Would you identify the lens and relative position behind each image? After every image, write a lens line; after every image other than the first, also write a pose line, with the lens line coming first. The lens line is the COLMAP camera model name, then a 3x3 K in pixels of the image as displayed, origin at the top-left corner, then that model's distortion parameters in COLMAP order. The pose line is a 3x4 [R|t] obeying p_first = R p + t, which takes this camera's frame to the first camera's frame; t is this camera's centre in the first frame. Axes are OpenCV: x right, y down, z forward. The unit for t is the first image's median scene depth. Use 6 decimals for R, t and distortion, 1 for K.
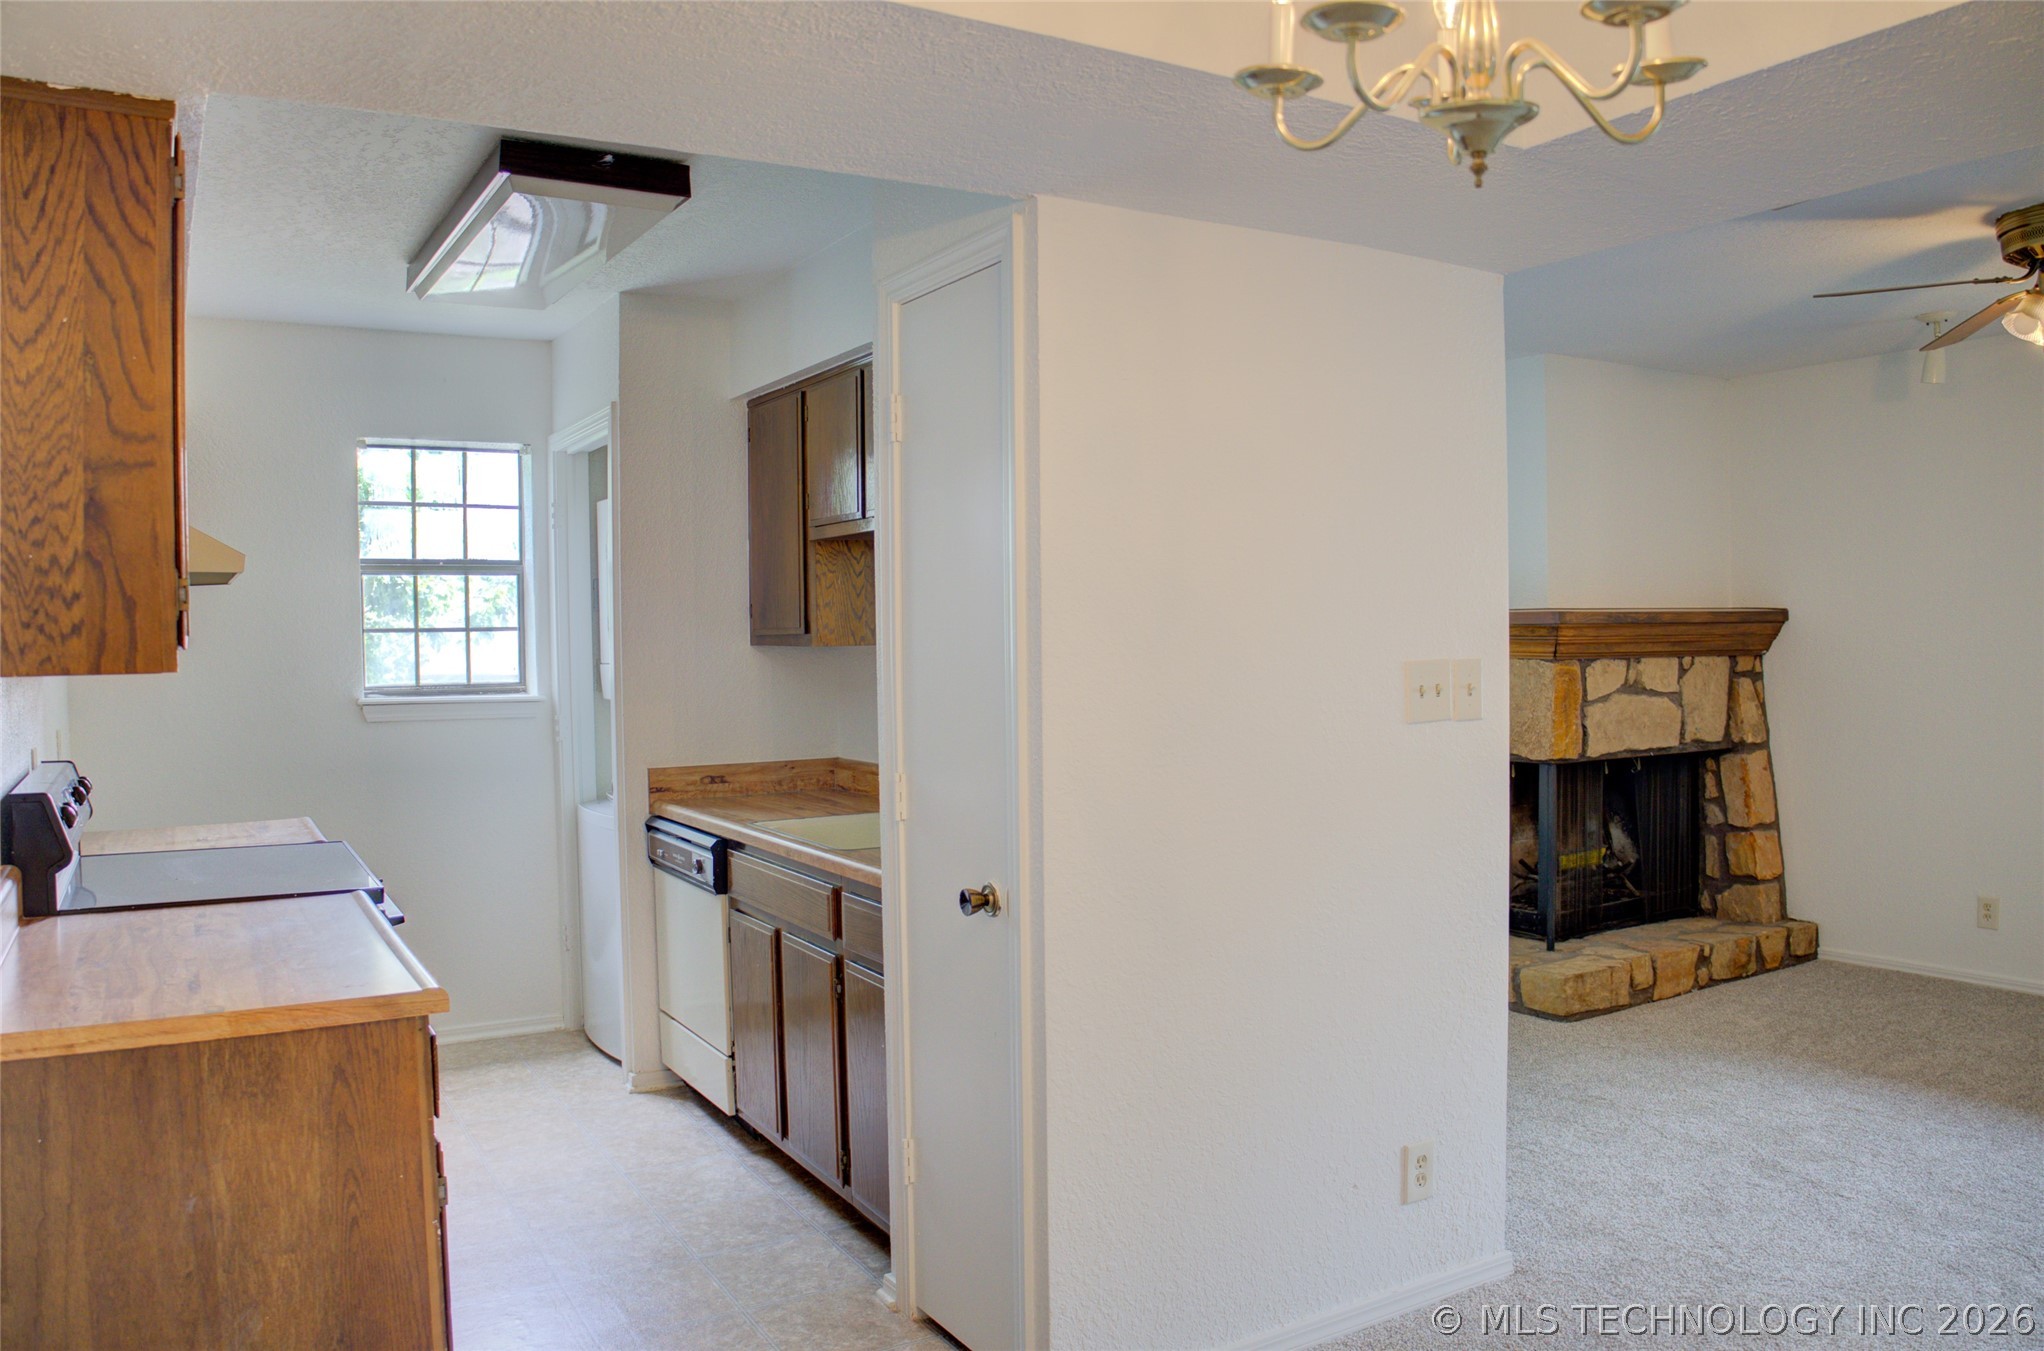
lens RADIAL K [[1490.8, 0, 999.8], [0, 1490.8, 683.8], [0, 0, 1]] dist [-0.150393, 0.072188]
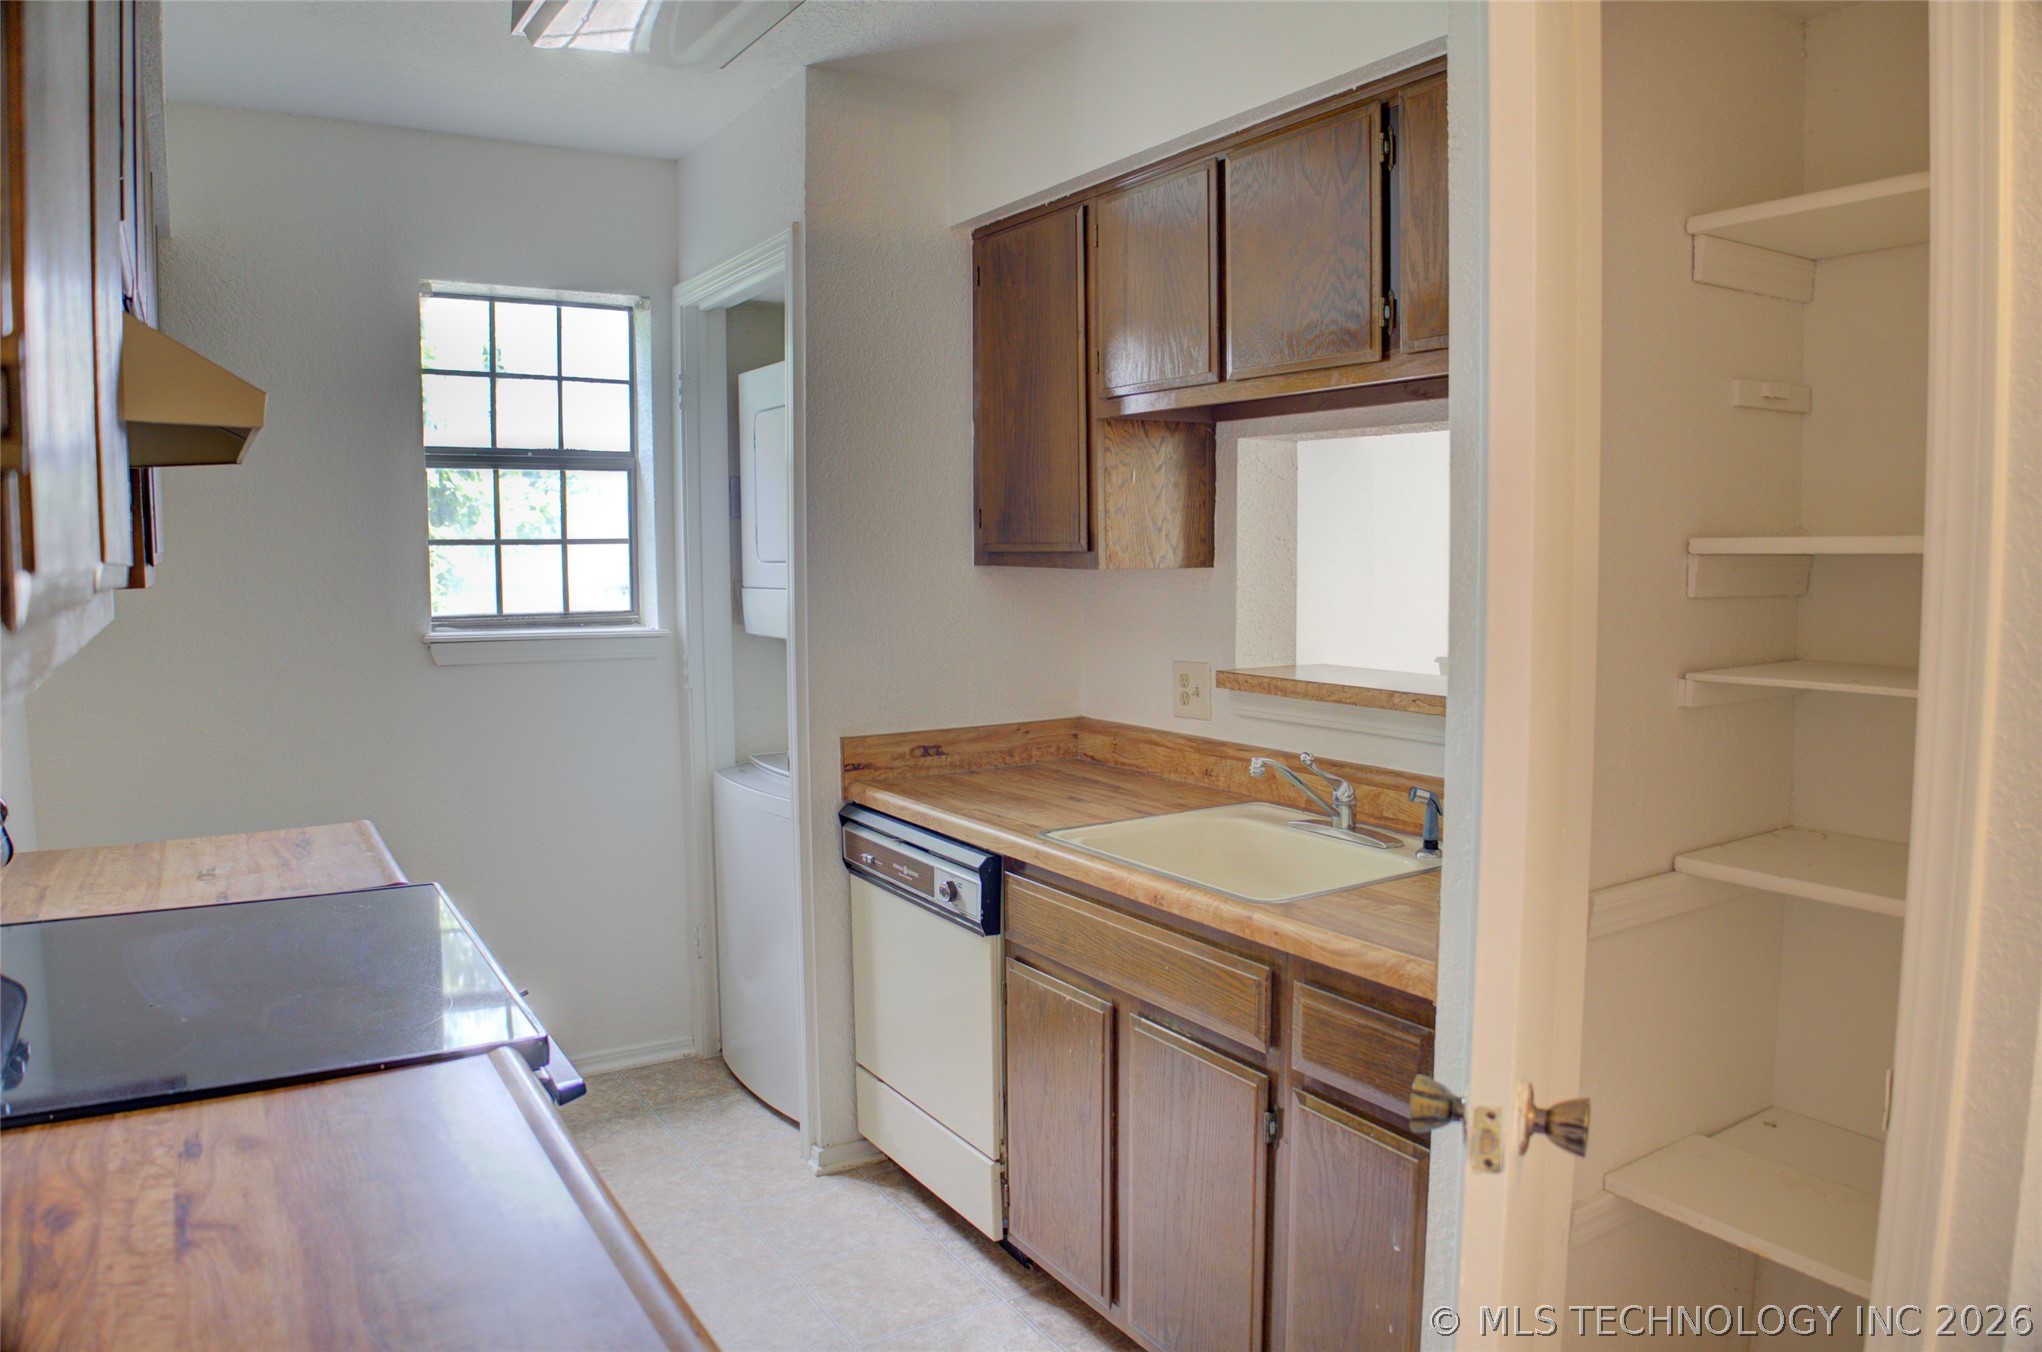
lens RADIAL K [[1364.0, 0, 1025.3], [0, 1364.0, 675.4], [0, 0, 1]] dist [-0.142475, 0.048483]
pose [[0.999170, 0.006291, 0.040256, -0.176946], [-0.008650, 0.998239, 0.058686, -0.012334], [-0.039816, -0.058986, 0.997464, 0.339329]]
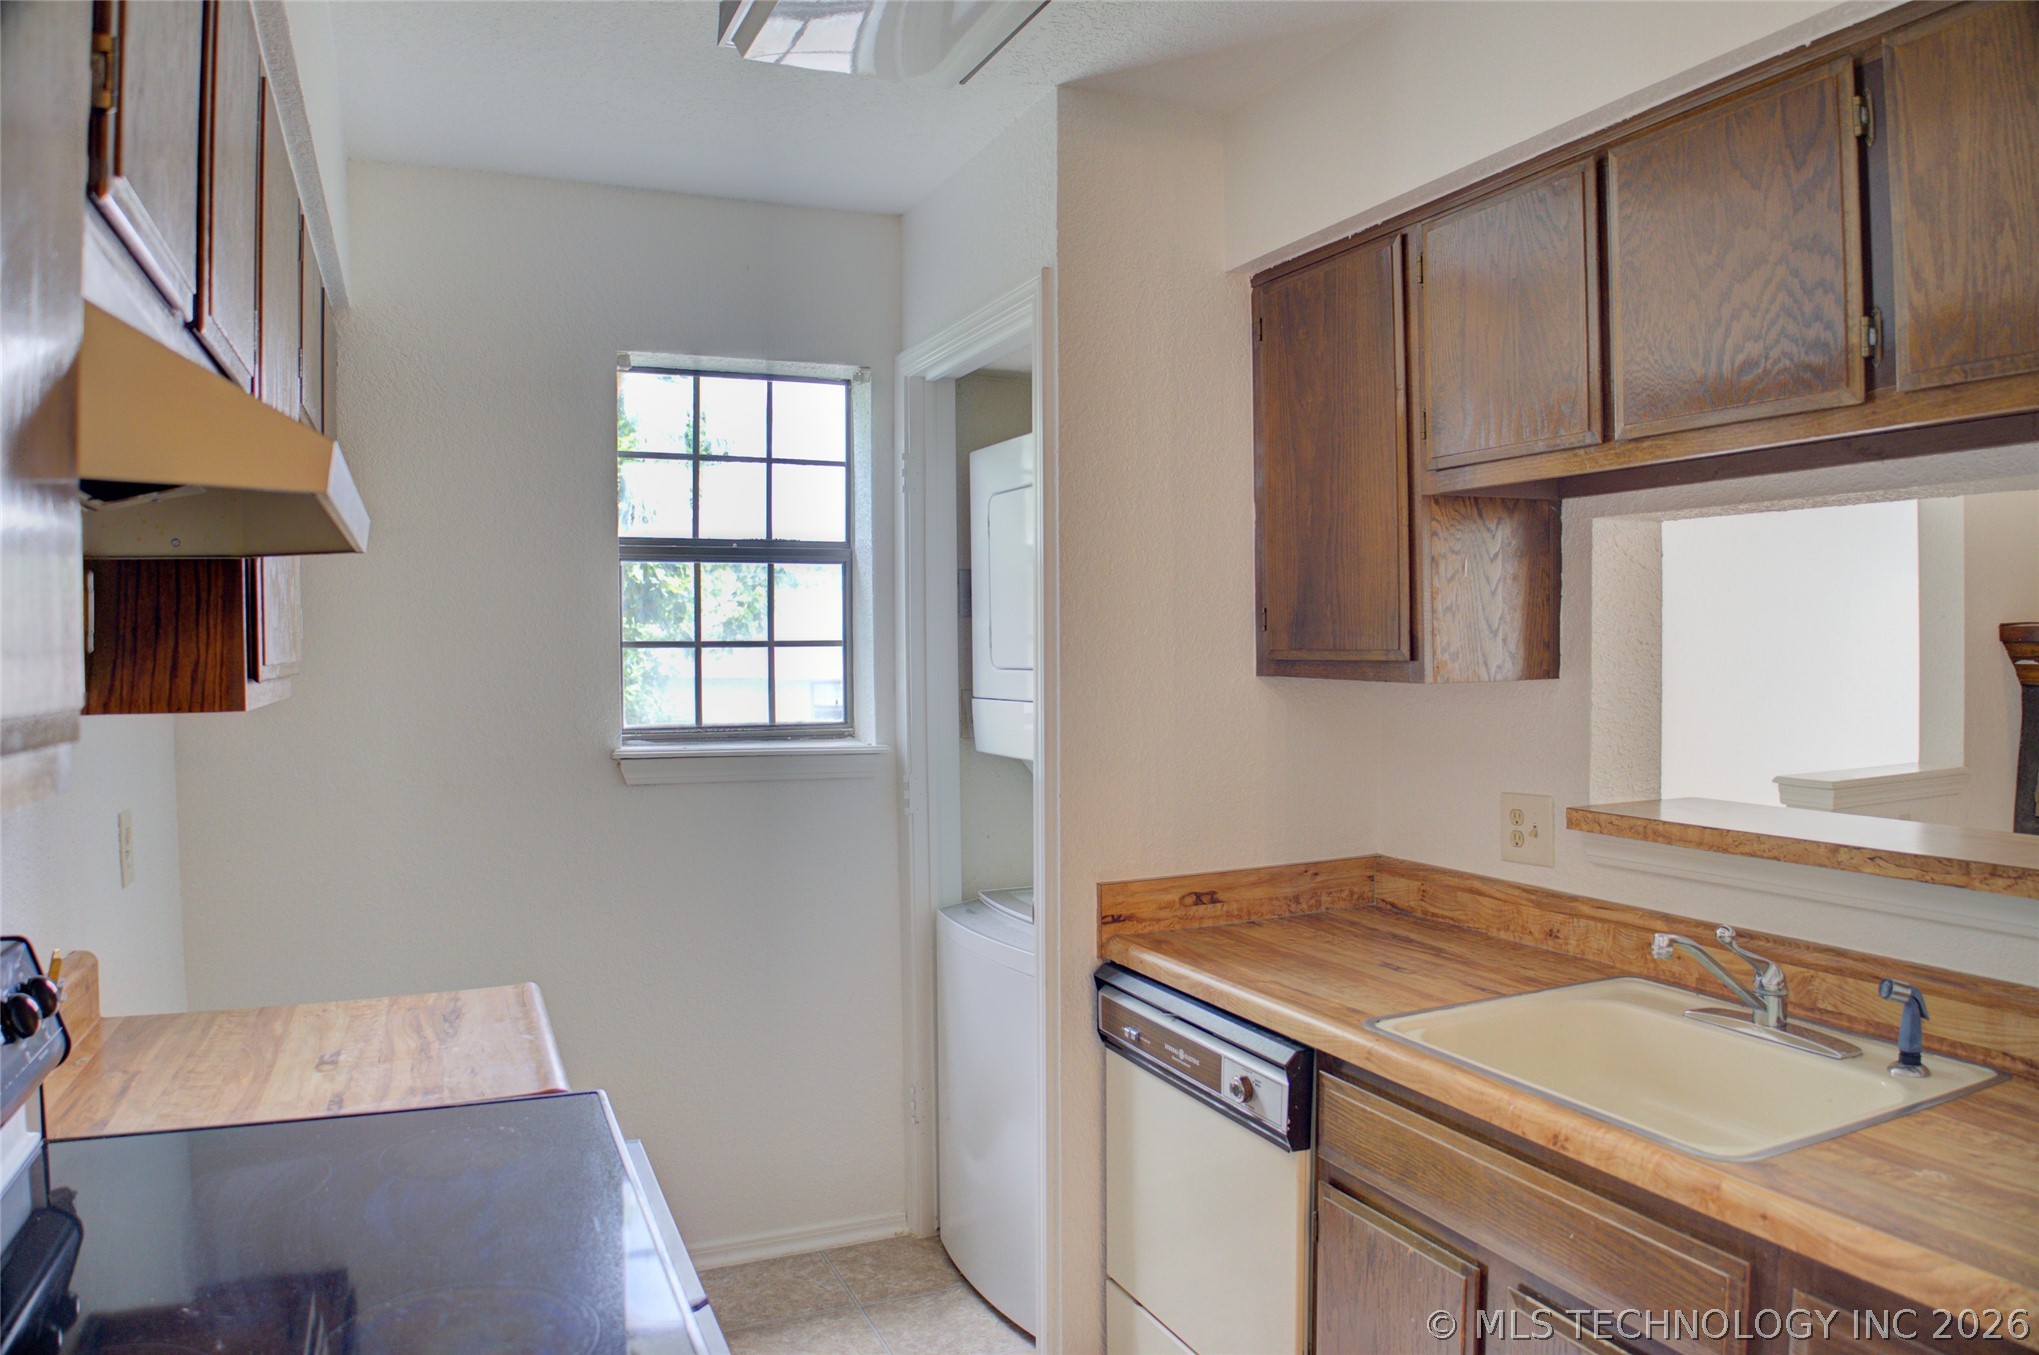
lens RADIAL K [[1362.0, 0, 1018.7], [0, 1362.0, 674.4], [0, 0, 1]] dist [-0.142475, 0.048483]
pose [[0.993941, 0.008312, -0.109604, -0.212374], [-0.009364, 0.999915, -0.009091, -0.021292], [0.109519, 0.010062, 0.993934, 0.456156]]
